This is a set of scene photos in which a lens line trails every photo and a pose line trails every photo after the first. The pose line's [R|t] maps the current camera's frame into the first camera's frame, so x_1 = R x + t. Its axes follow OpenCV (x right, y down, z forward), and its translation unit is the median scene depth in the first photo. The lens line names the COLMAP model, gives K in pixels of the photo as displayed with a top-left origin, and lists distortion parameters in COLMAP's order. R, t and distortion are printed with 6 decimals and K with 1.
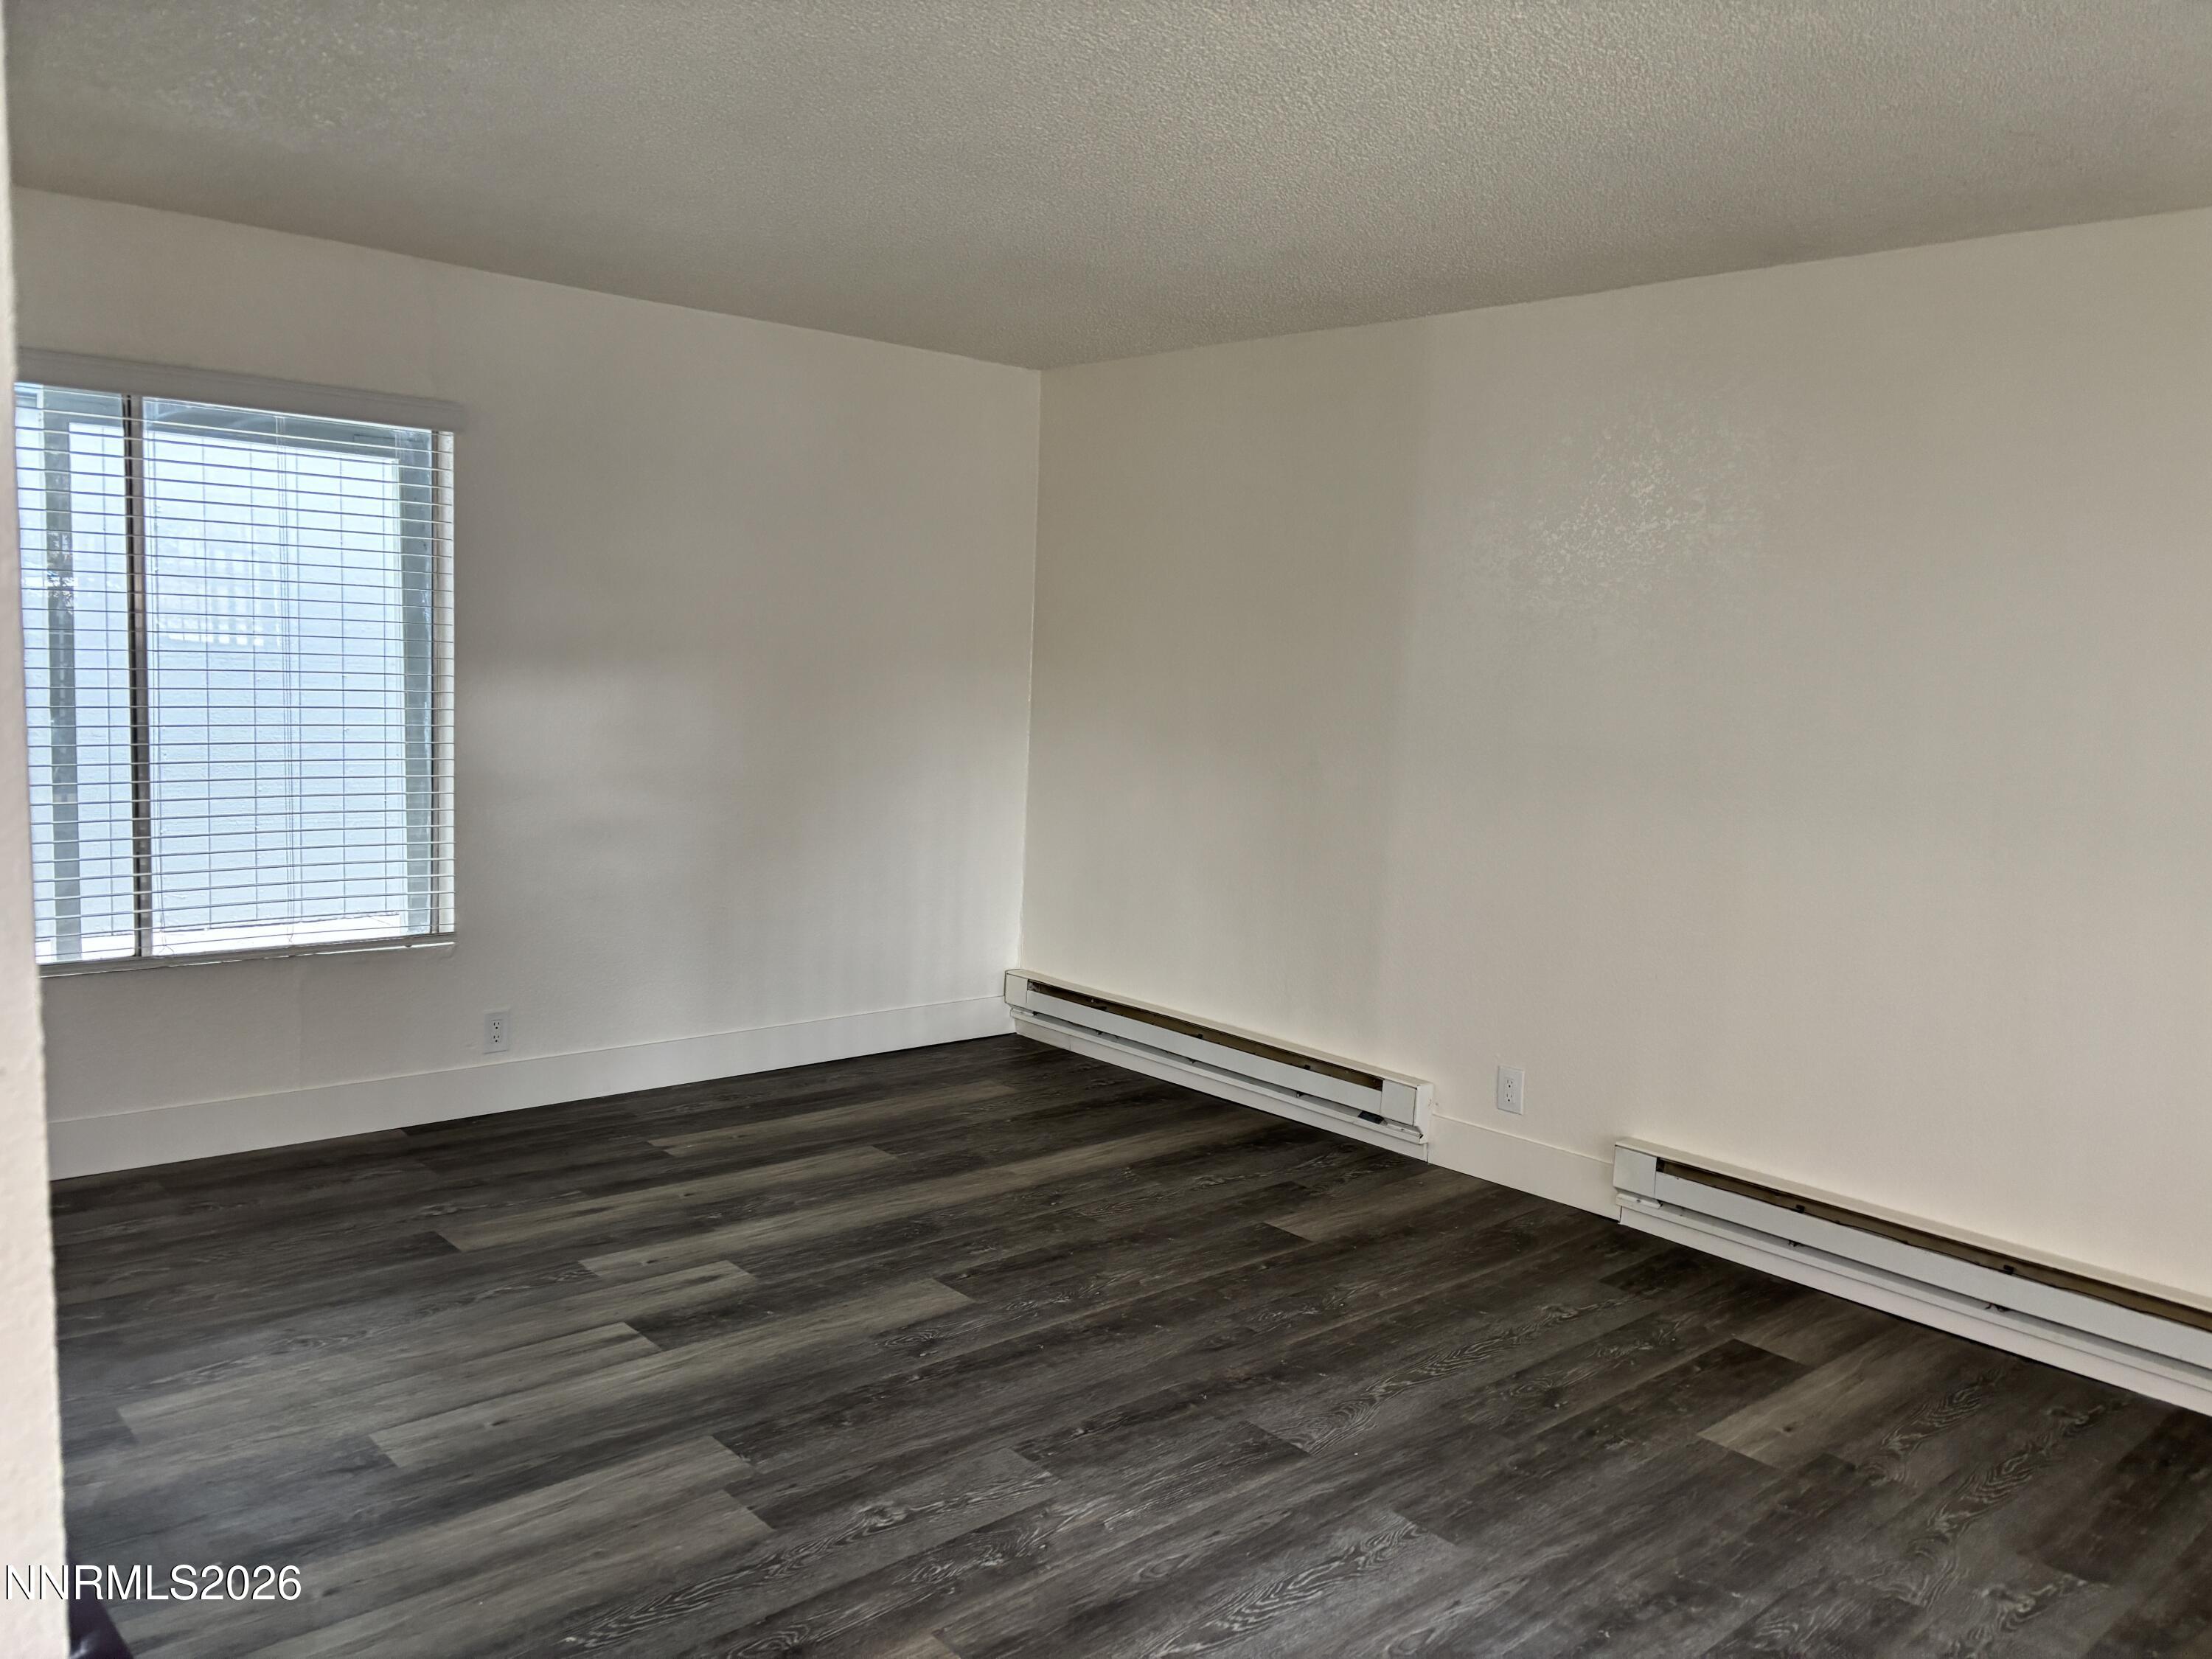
lens RADIAL K [[1684.5, 0, 1092.6], [0, 1684.5, 819.4], [0, 0, 1]] dist [0.053503, -0.054537]
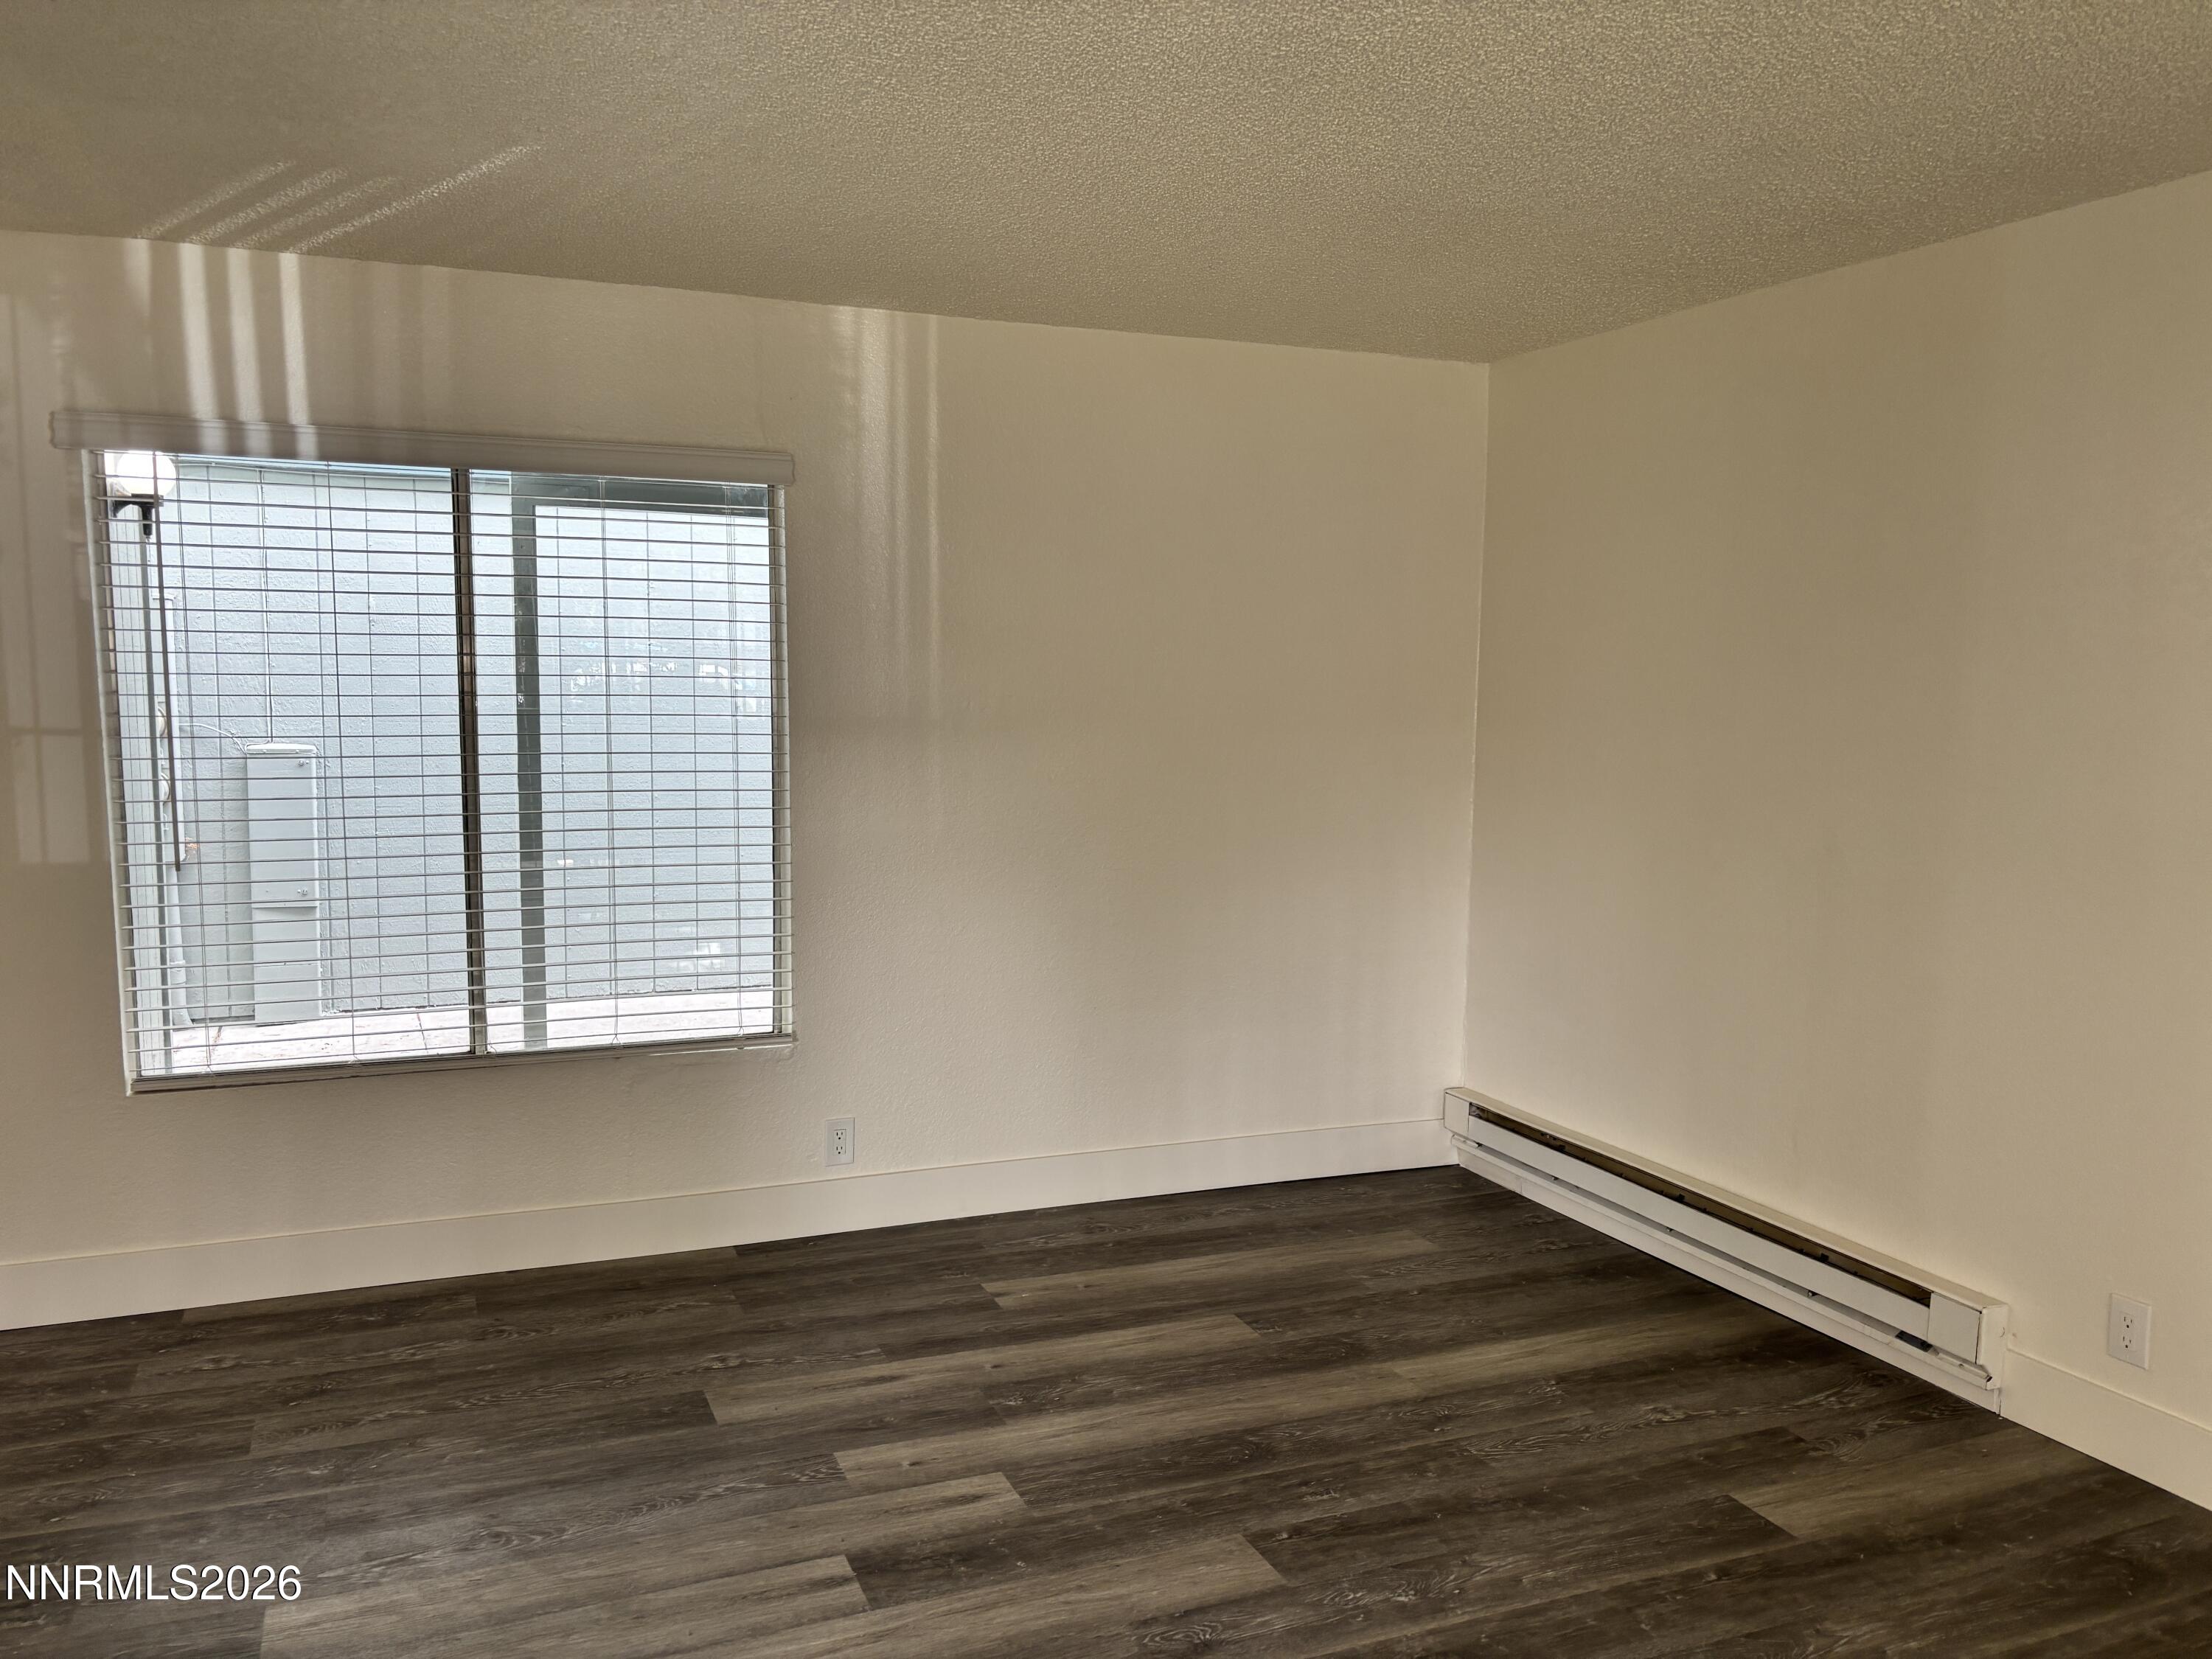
lens RADIAL K [[1684.5, 0, 1090.4], [0, 1684.5, 838.5], [0, 0, 1]] dist [0.053503, -0.054537]
pose [[0.942321, 0.001834, -0.334705, 0.088500], [-0.006243, 0.999907, -0.012098, -0.031642], [0.334652, 0.013490, 0.942245, 0.223124]]
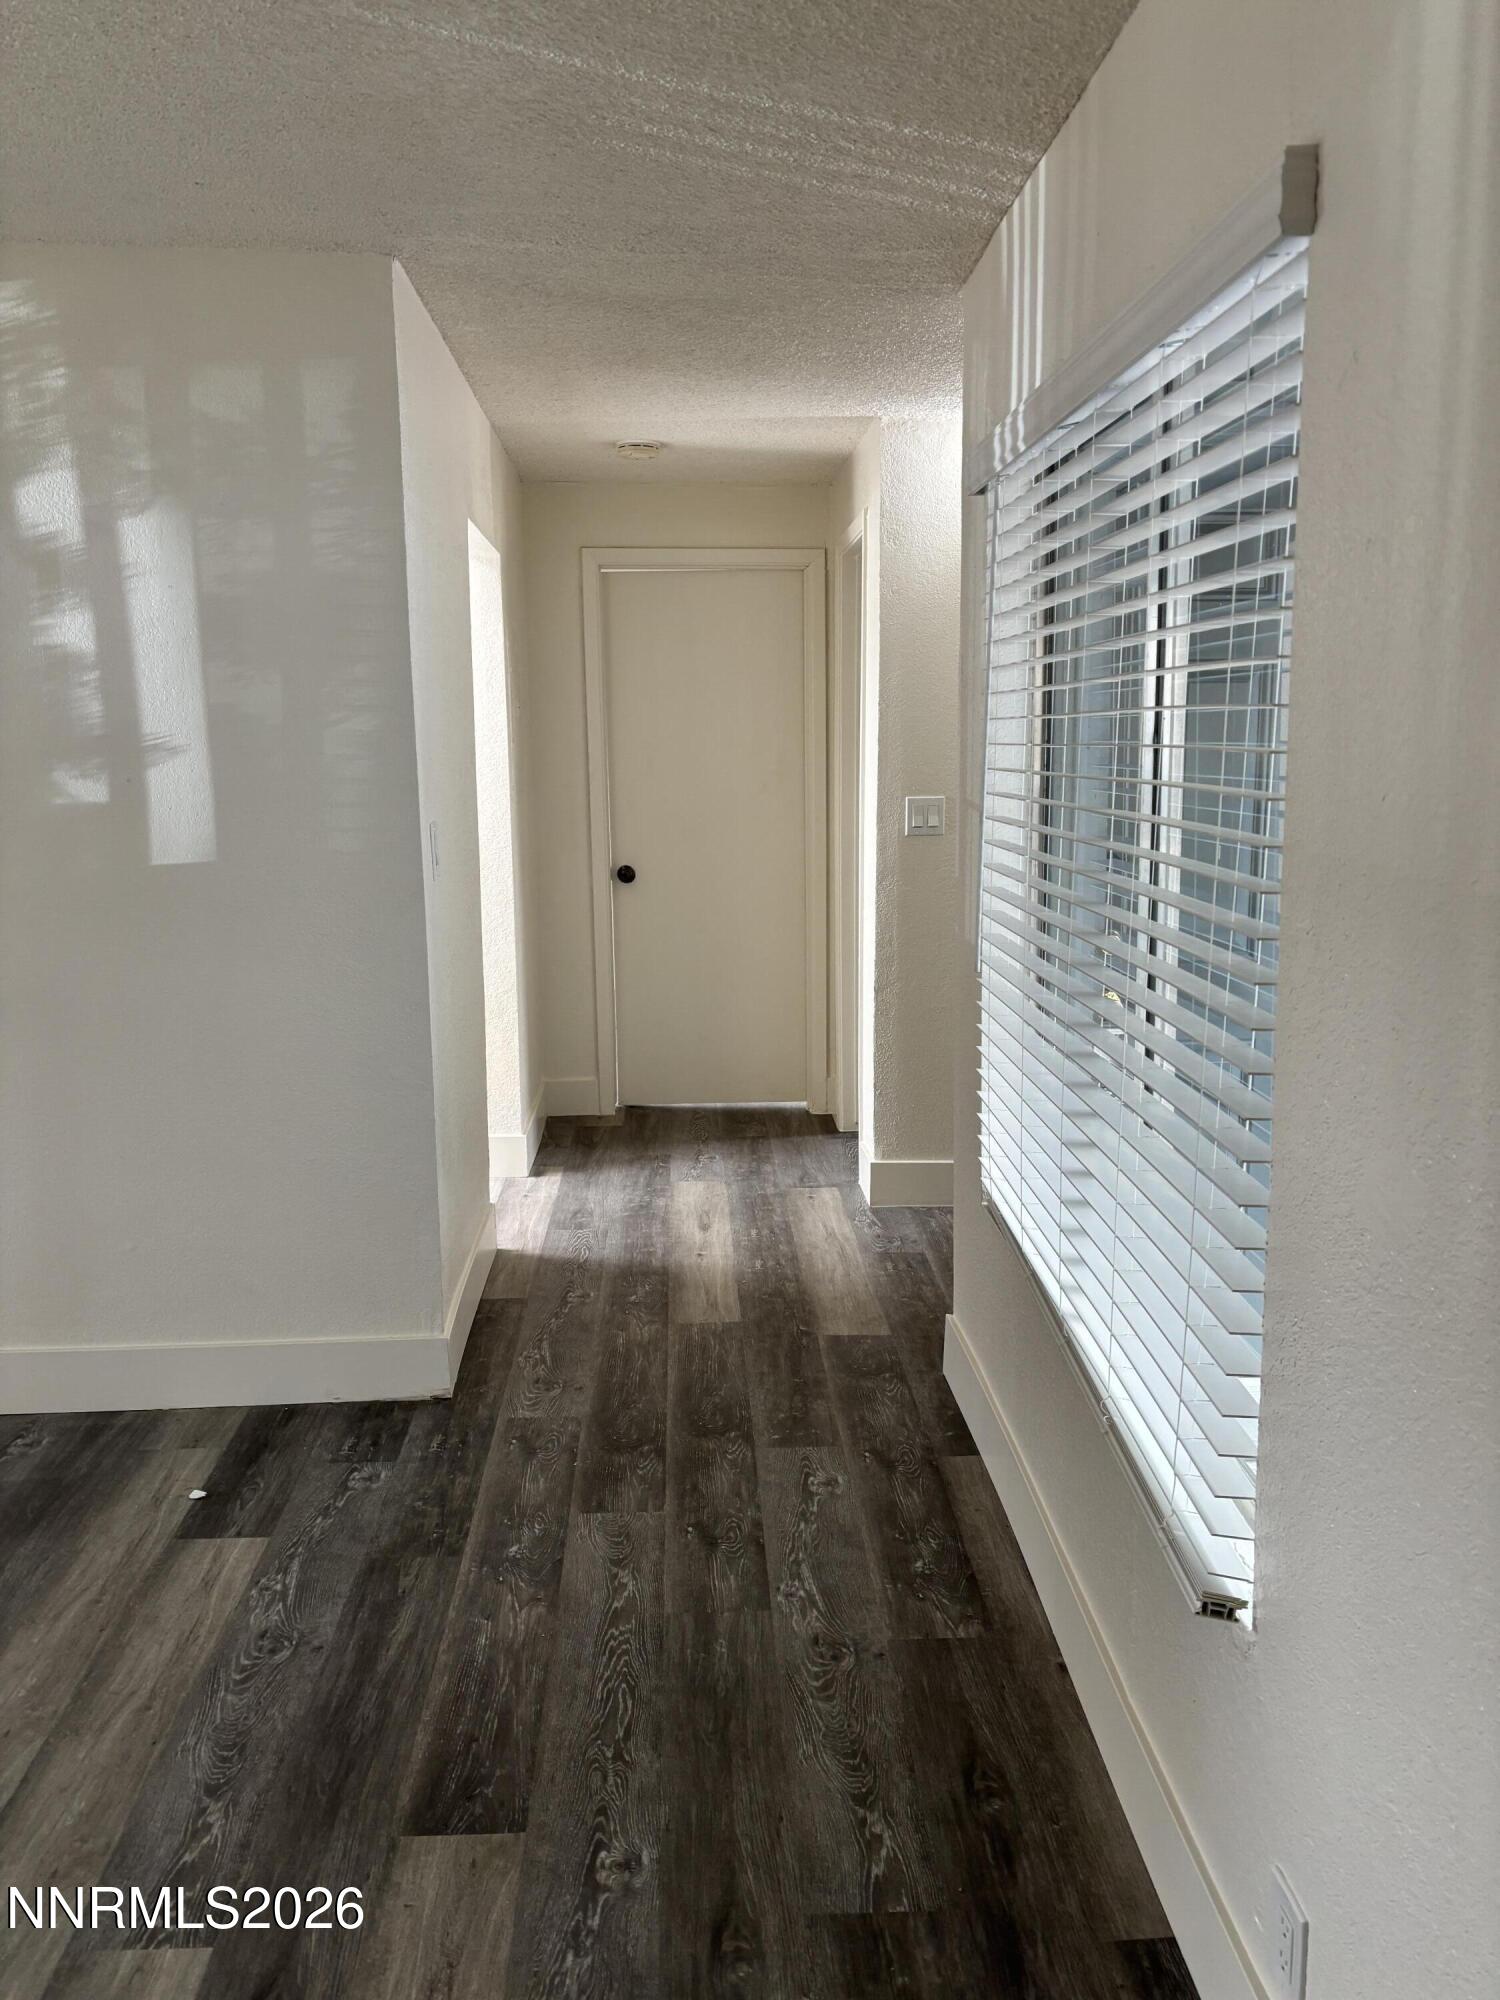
lens RADIAL K [[1523.0, 0, 748.4], [0, 1523.0, 1001.4], [0, 0, 1]] dist [0.053503, -0.054537]
pose [[-0.638088, 0.090165, -0.764666, -0.057048], [-0.115028, 0.970812, 0.210459, -0.142433], [0.761322, 0.222249, -0.609092, 1.237633]]
